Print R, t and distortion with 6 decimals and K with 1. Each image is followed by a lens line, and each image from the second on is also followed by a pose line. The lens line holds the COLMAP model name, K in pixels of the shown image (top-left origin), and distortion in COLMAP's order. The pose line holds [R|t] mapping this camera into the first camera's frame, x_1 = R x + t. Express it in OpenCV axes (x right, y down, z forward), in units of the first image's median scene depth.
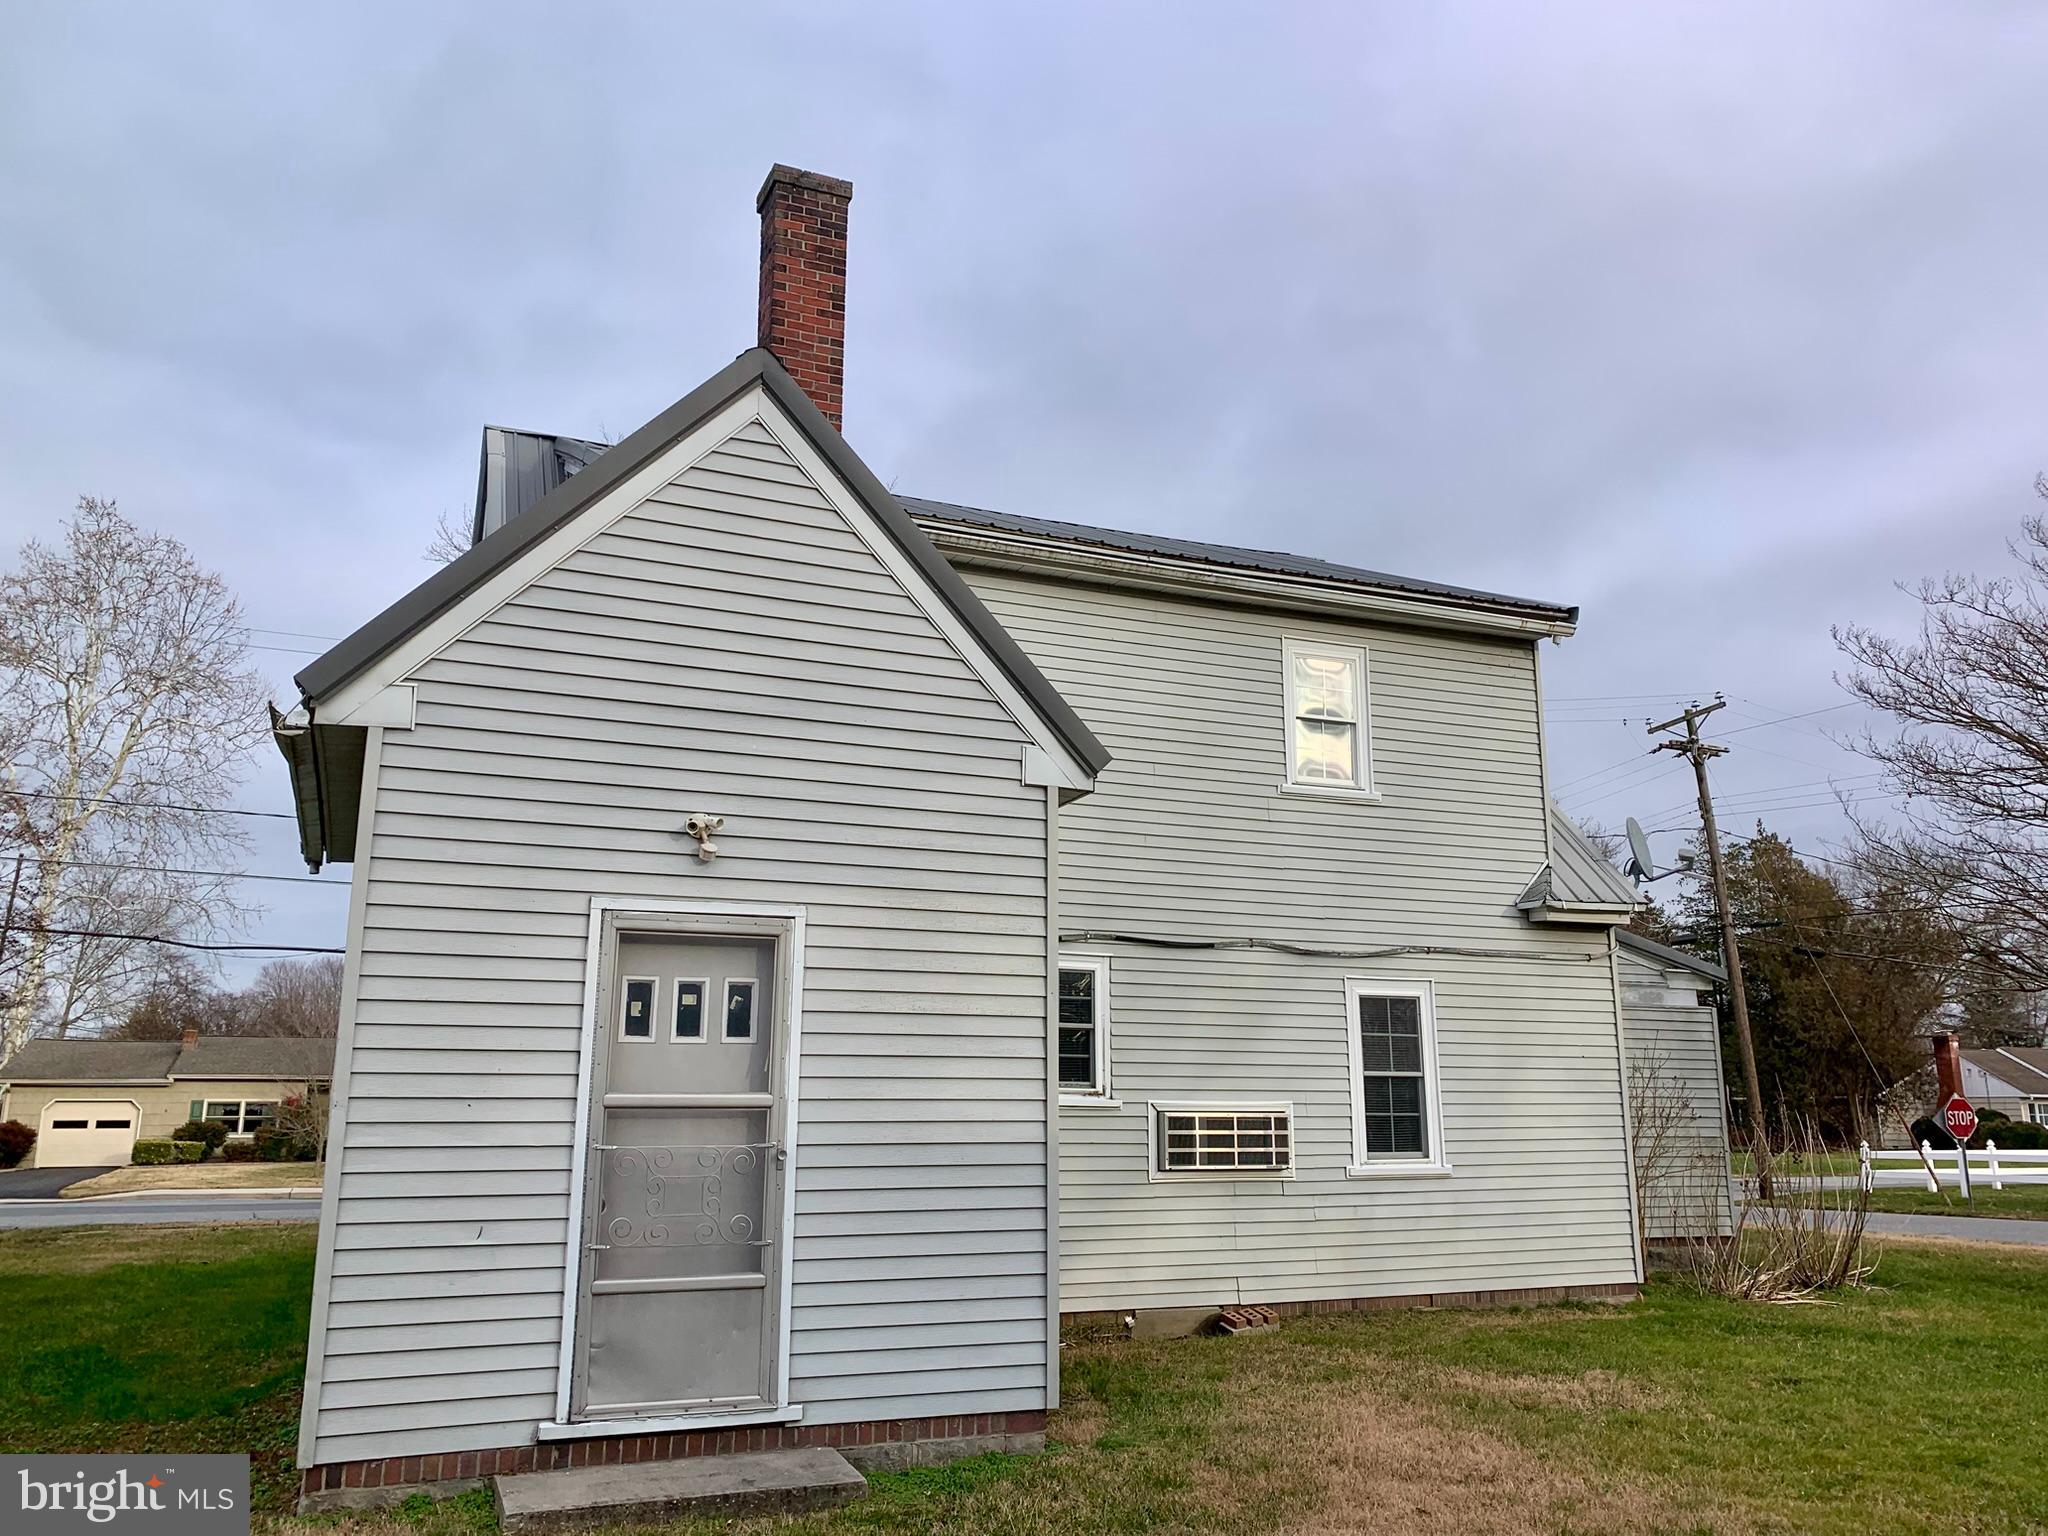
lens RADIAL K [[1542.7, 0, 1029.9], [0, 1542.7, 759.5], [0, 0, 1]] dist [0.089483, -0.015359]
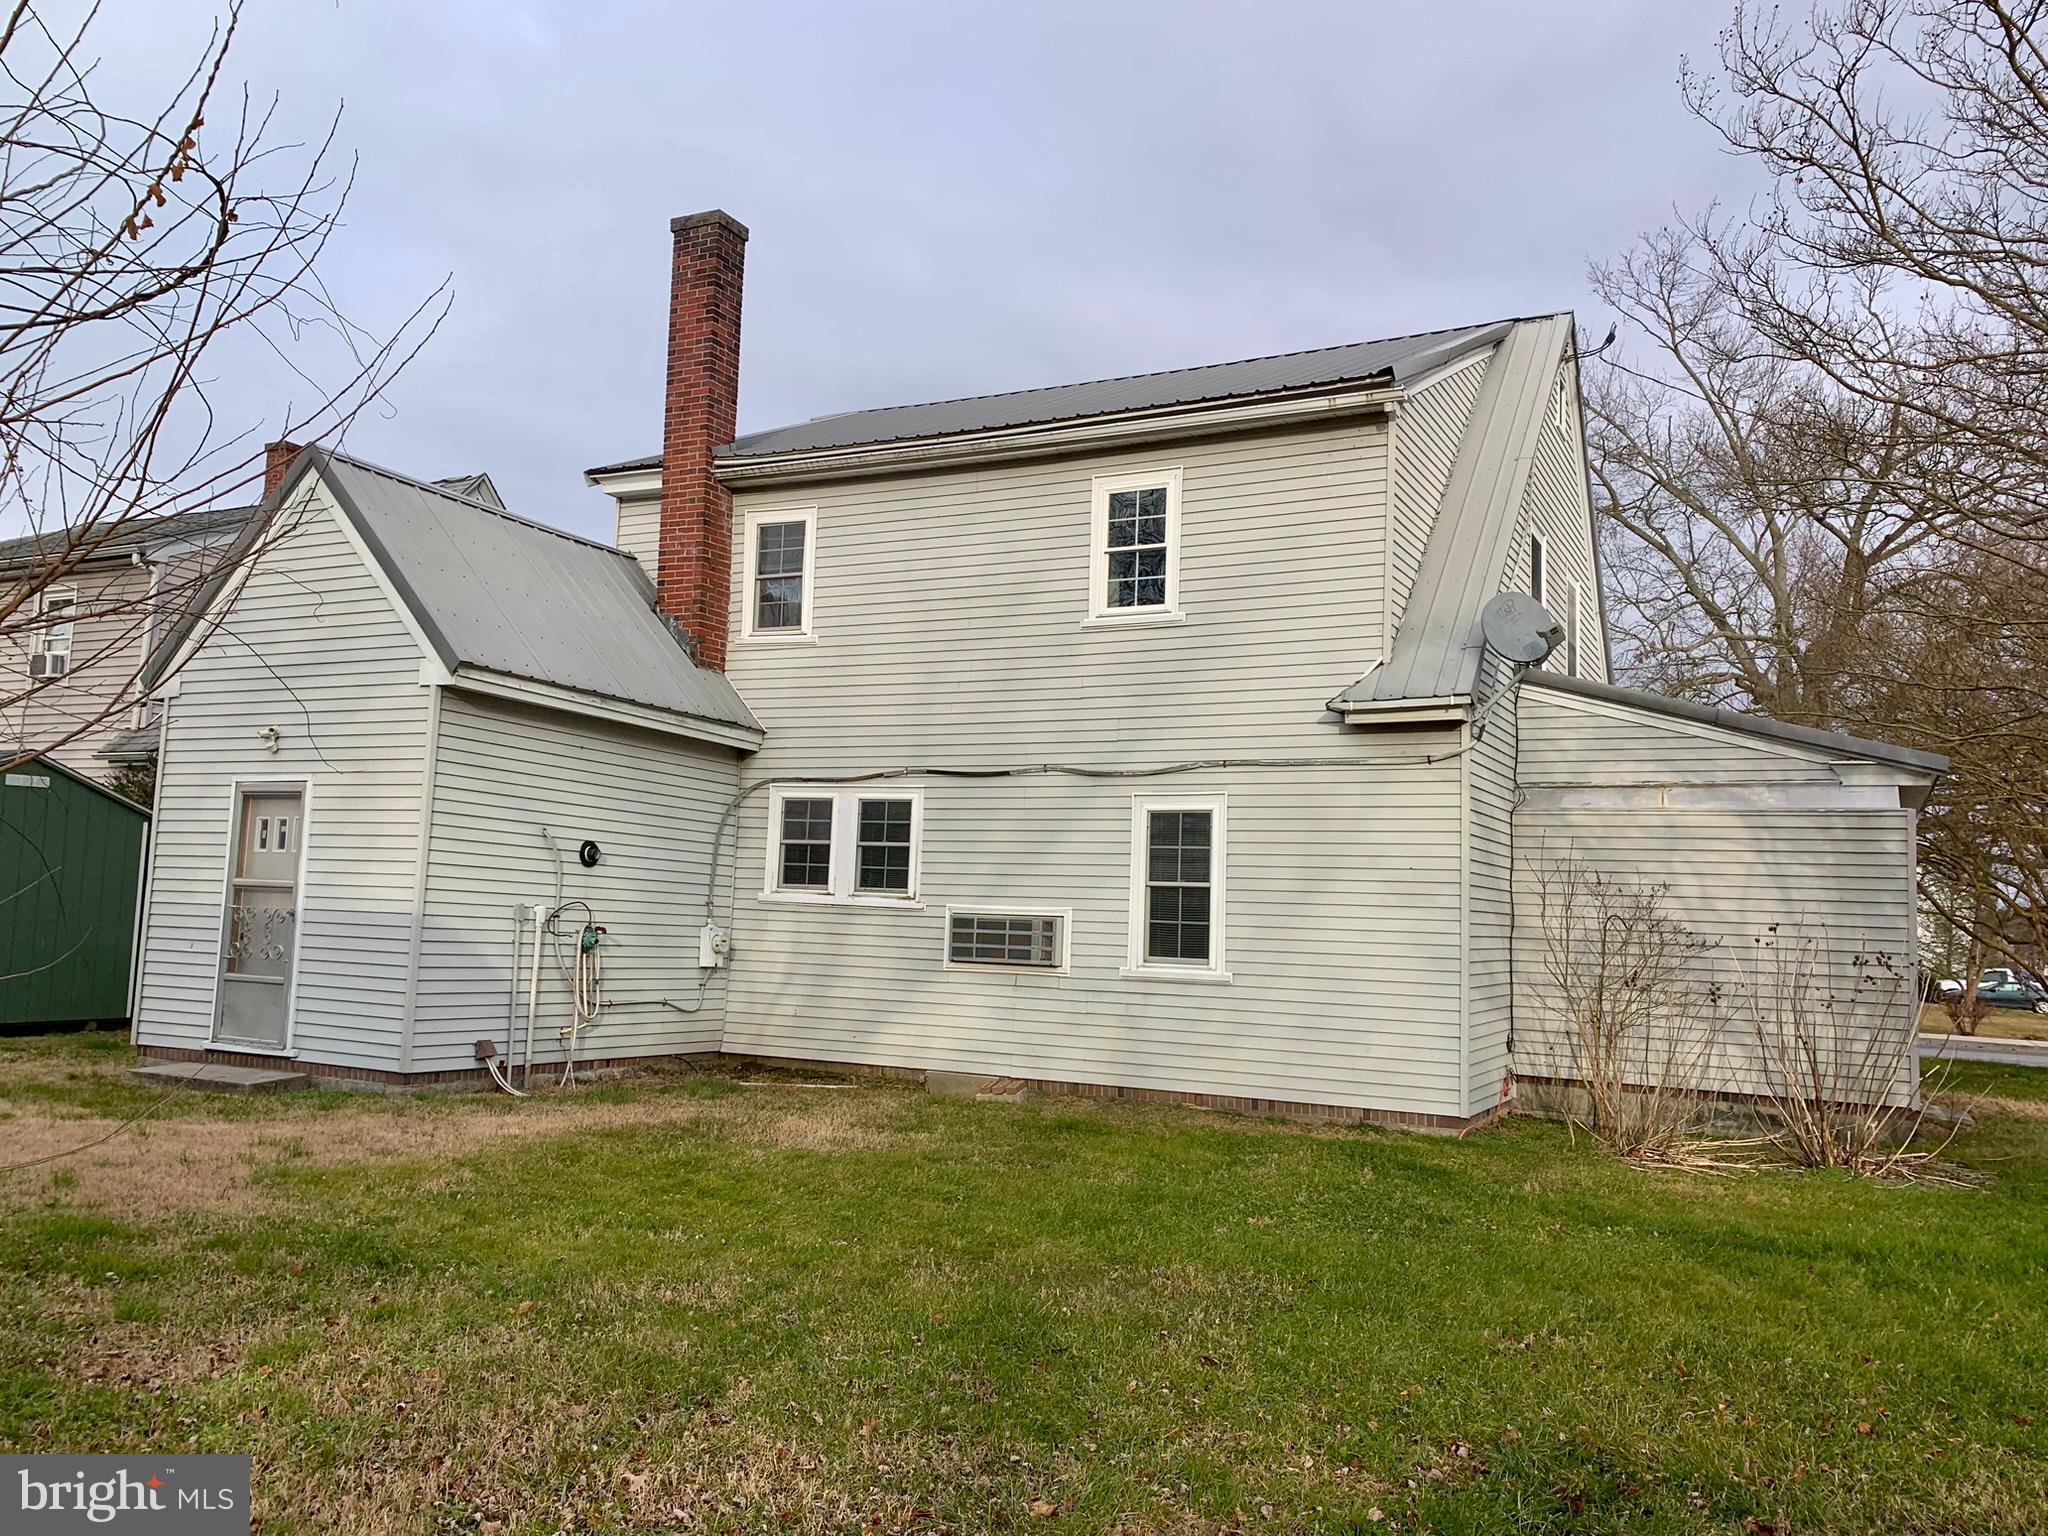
lens RADIAL K [[1542.7, 0, 1031.8], [0, 1542.7, 756.8], [0, 0, 1]] dist [0.089483, -0.015359]
pose [[0.645358, -0.056652, -0.761777, 0.980099], [0.132577, 0.990419, 0.038660, 0.066475], [0.752288, -0.125943, 0.646685, 0.278030]]
